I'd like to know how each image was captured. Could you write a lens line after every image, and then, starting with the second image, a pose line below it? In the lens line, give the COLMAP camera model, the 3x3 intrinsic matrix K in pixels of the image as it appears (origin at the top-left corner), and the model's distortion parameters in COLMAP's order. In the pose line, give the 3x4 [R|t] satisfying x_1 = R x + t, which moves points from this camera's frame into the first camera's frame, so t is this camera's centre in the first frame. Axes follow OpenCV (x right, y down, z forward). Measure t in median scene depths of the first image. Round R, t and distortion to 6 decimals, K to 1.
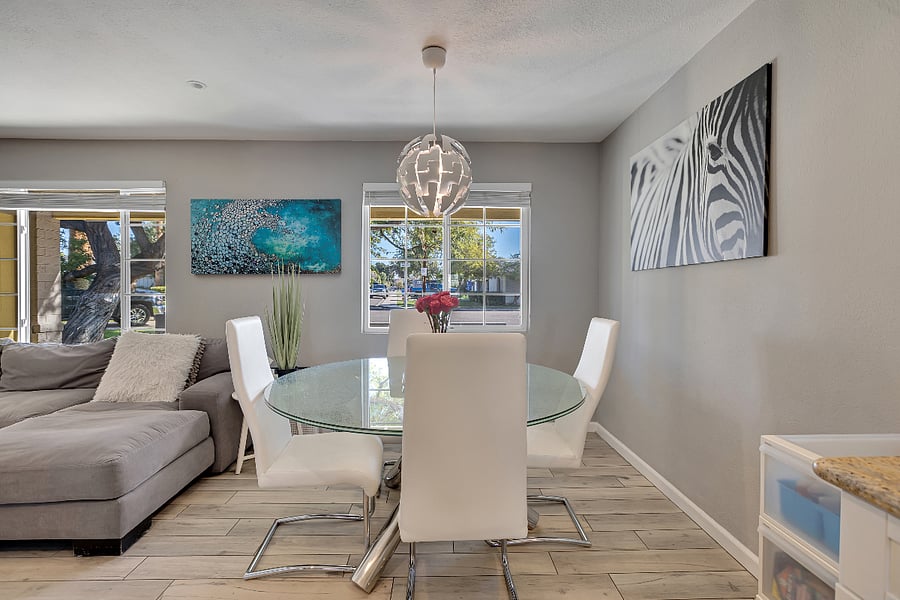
lens RADIAL K [[410.2, 0, 450.0], [0, 410.2, 300.0], [0, 0, 1]] dist [-0.015900, 0.000665]
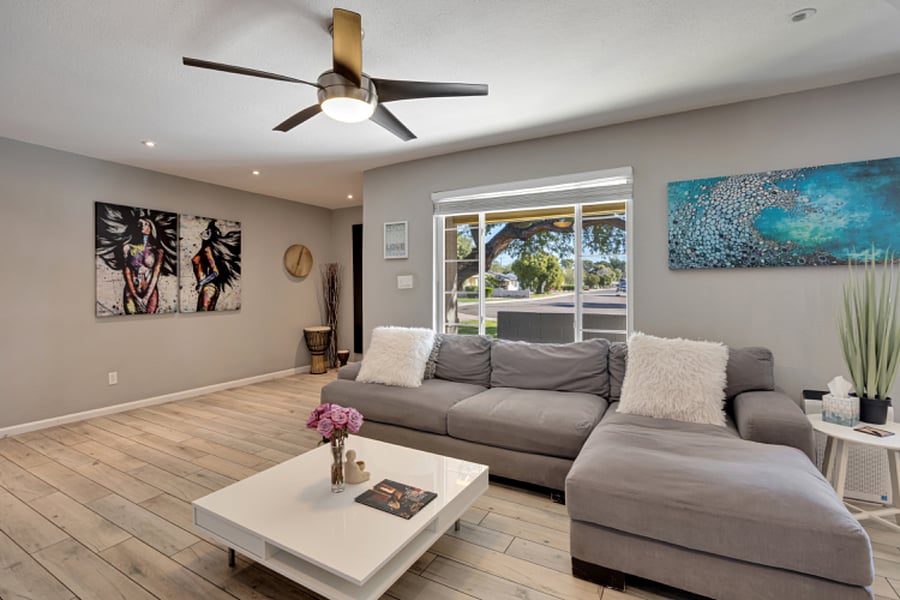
lens RADIAL K [[410.2, 0, 450.0], [0, 410.2, 300.0], [0, 0, 1]] dist [-0.015900, 0.000665]
pose [[0.864520, 0.008367, -0.502529, -0.598703], [-0.005918, 0.999962, 0.006469, -0.001617], [0.502563, -0.002619, 0.864536, 0.018716]]
